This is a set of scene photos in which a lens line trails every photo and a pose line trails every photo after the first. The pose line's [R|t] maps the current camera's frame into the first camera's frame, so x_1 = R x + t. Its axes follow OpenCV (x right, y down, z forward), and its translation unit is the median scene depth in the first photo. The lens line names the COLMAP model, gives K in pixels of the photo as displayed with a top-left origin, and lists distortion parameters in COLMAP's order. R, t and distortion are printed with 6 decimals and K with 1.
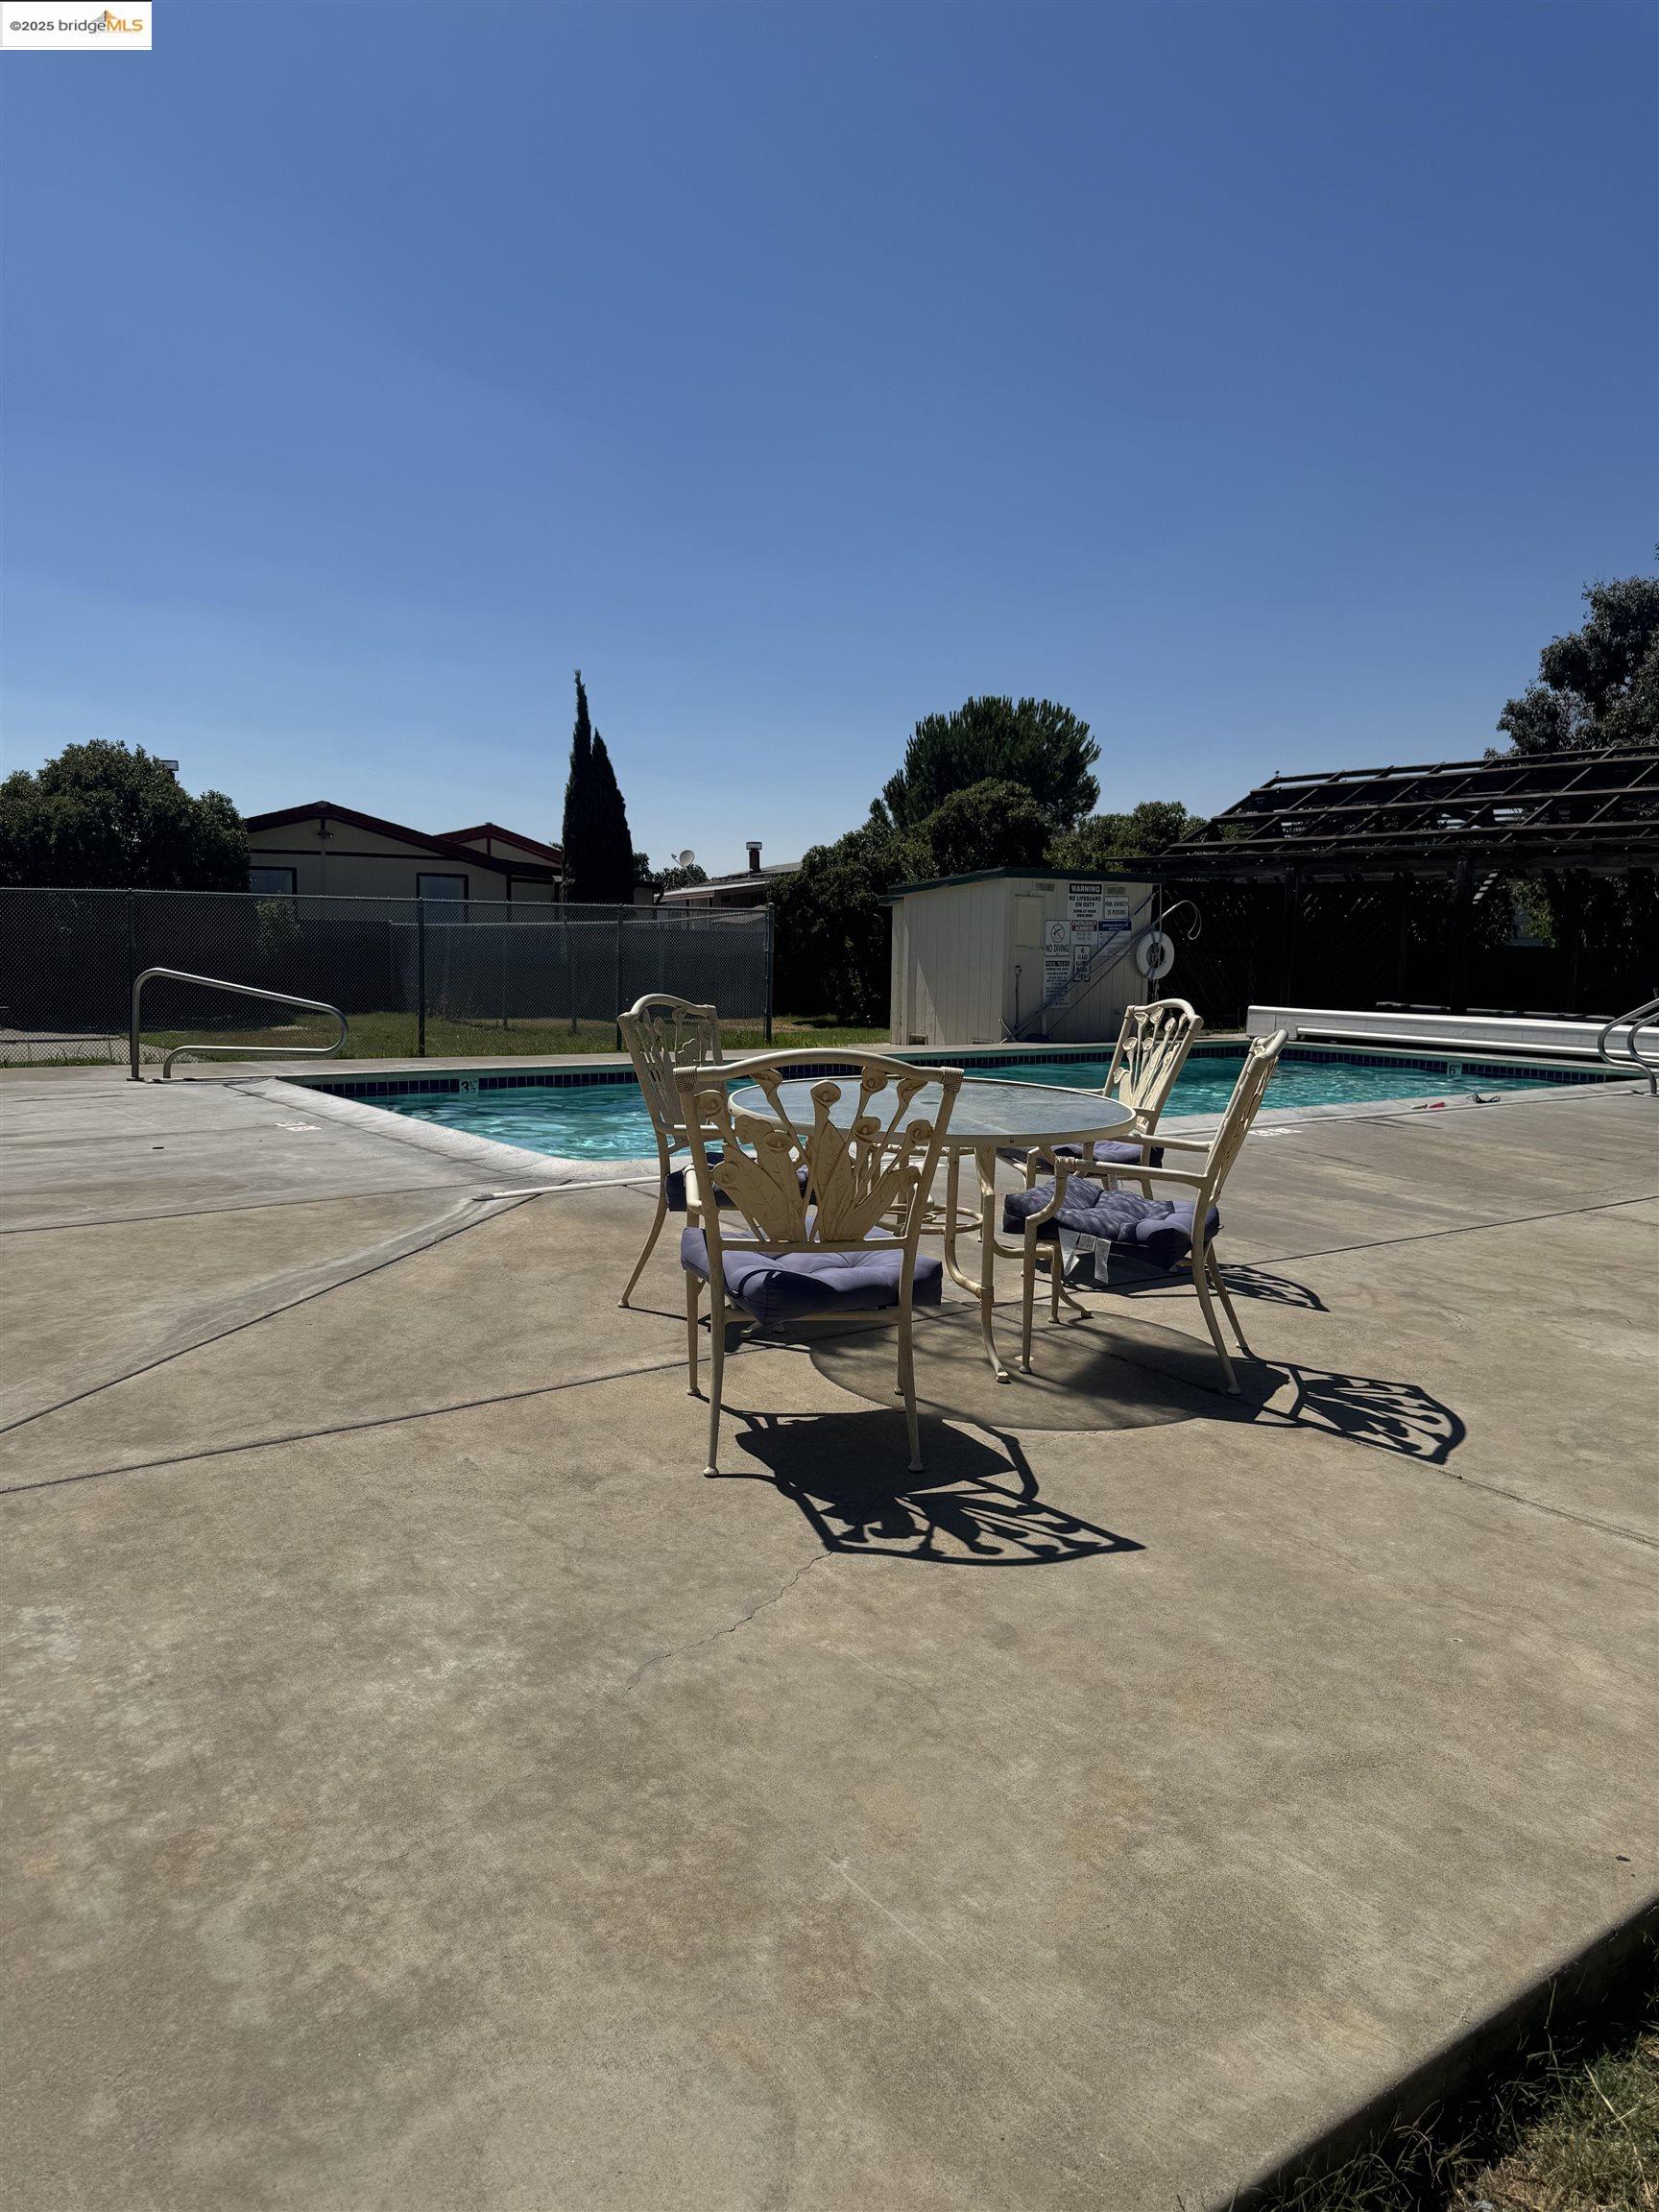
lens RADIAL K [[1553.7, 0, 823.7], [0, 1553.7, 1109.1], [0, 0, 1]] dist [0.151950, -0.288565]
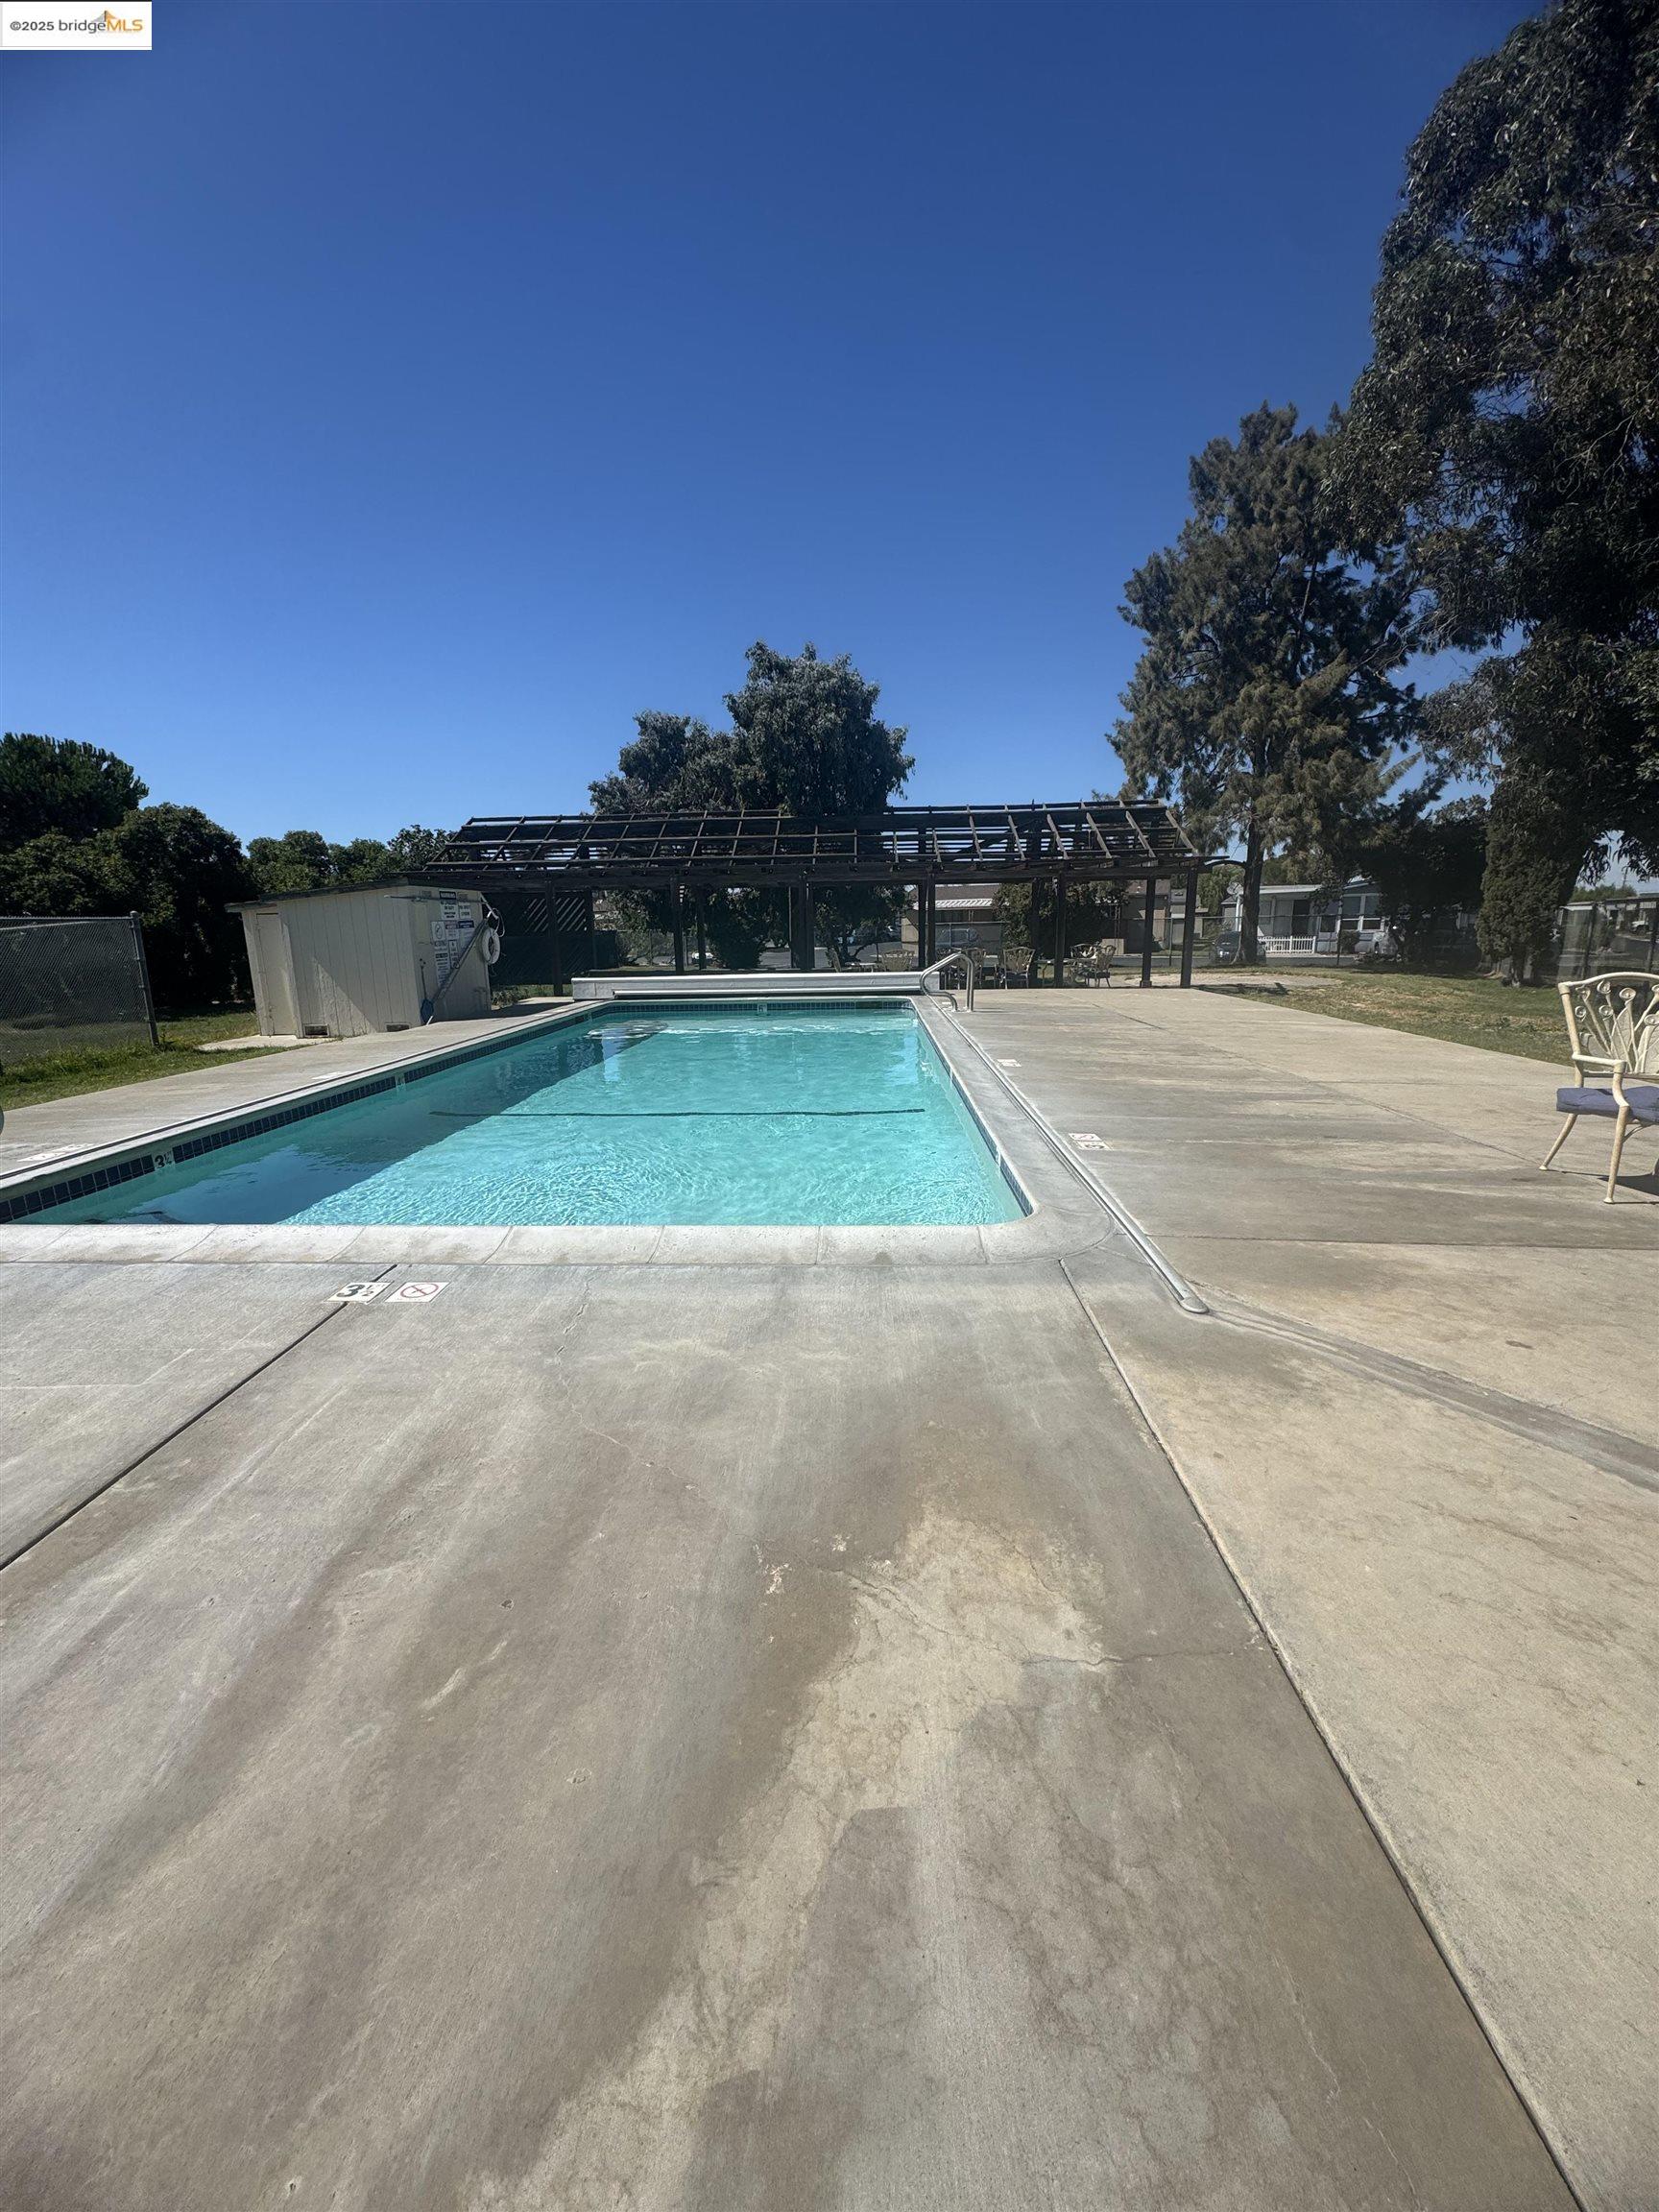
lens RADIAL K [[884.7, 0, 826.4], [0, 884.7, 1095.0], [0, 0, 1]] dist [-0.007407, 0.000034]
pose [[0.602535, -0.172568, 0.779213, -0.163814], [0.112468, 0.984960, 0.131166, -0.029741], [-0.790128, 0.008604, 0.612881, 0.233481]]
